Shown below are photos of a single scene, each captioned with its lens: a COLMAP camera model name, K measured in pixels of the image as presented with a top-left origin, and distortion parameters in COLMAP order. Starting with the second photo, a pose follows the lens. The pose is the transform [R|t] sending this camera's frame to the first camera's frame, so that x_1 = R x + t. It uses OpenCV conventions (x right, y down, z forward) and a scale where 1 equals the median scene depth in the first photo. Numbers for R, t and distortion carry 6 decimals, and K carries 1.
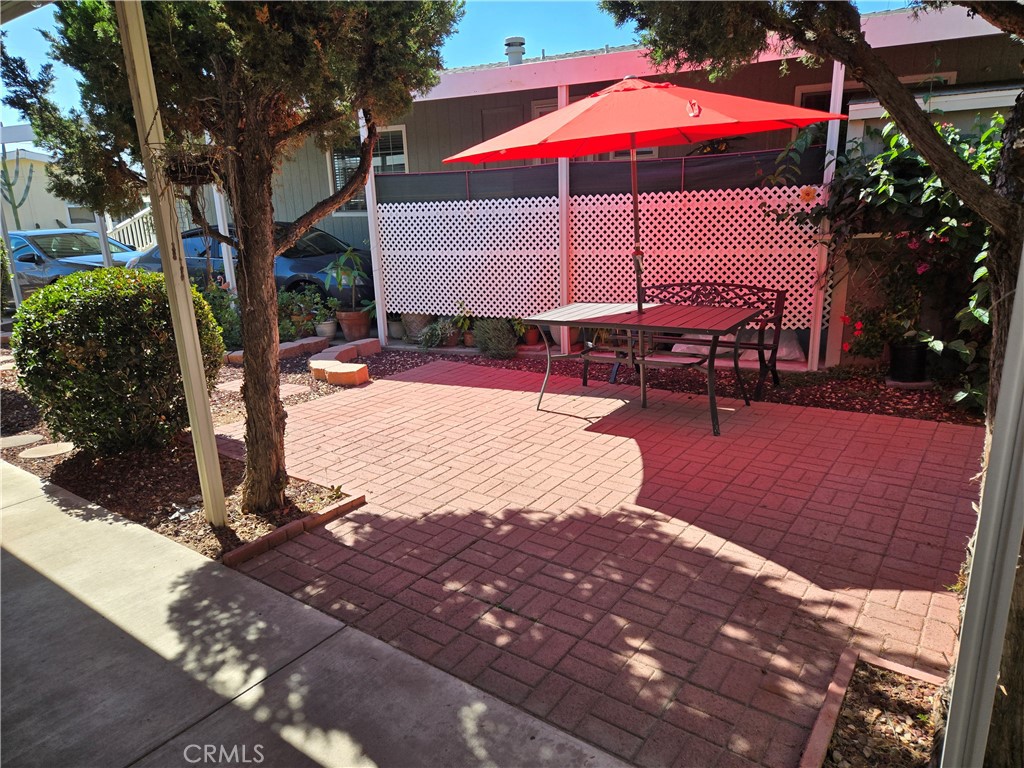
lens RADIAL K [[683.4, 0, 512.0], [0, 683.4, 384.0], [0, 0, 1]] dist [0.093021, -0.070536]
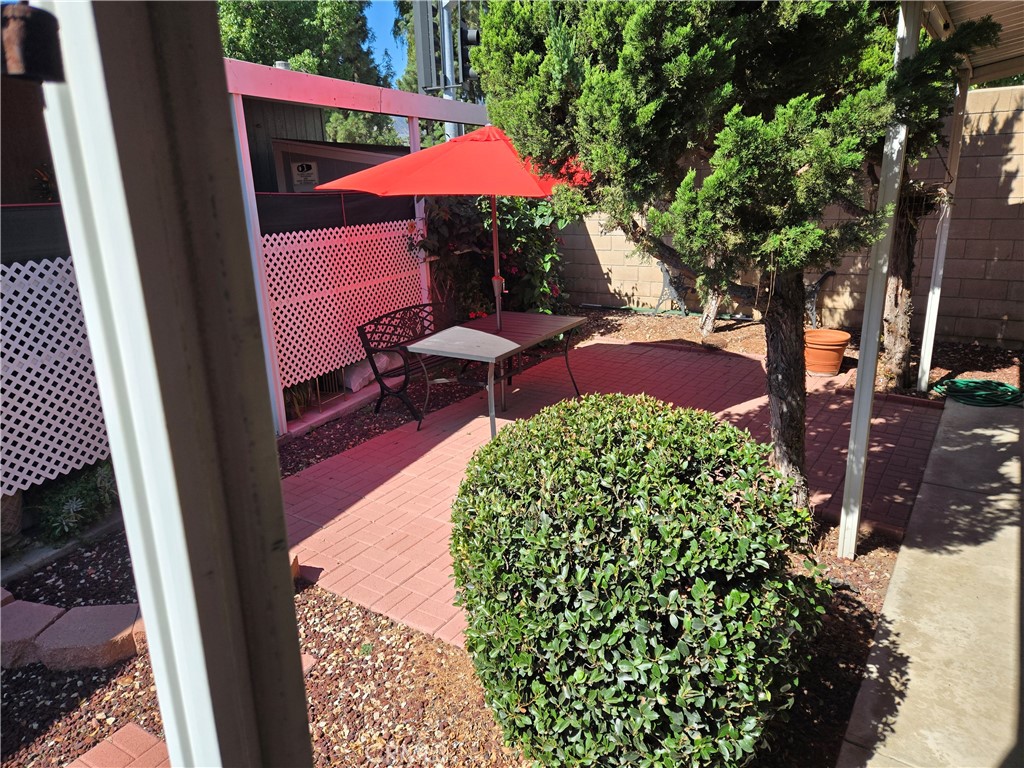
lens RADIAL K [[683.4, 0, 512.0], [0, 683.4, 384.0], [0, 0, 1]] dist [0.093021, -0.070536]
pose [[-0.030738, -0.245944, 0.968797, -1.621169], [0.288650, 0.925774, 0.244180, -0.506716], [-0.956941, 0.287149, 0.042535, 1.660768]]
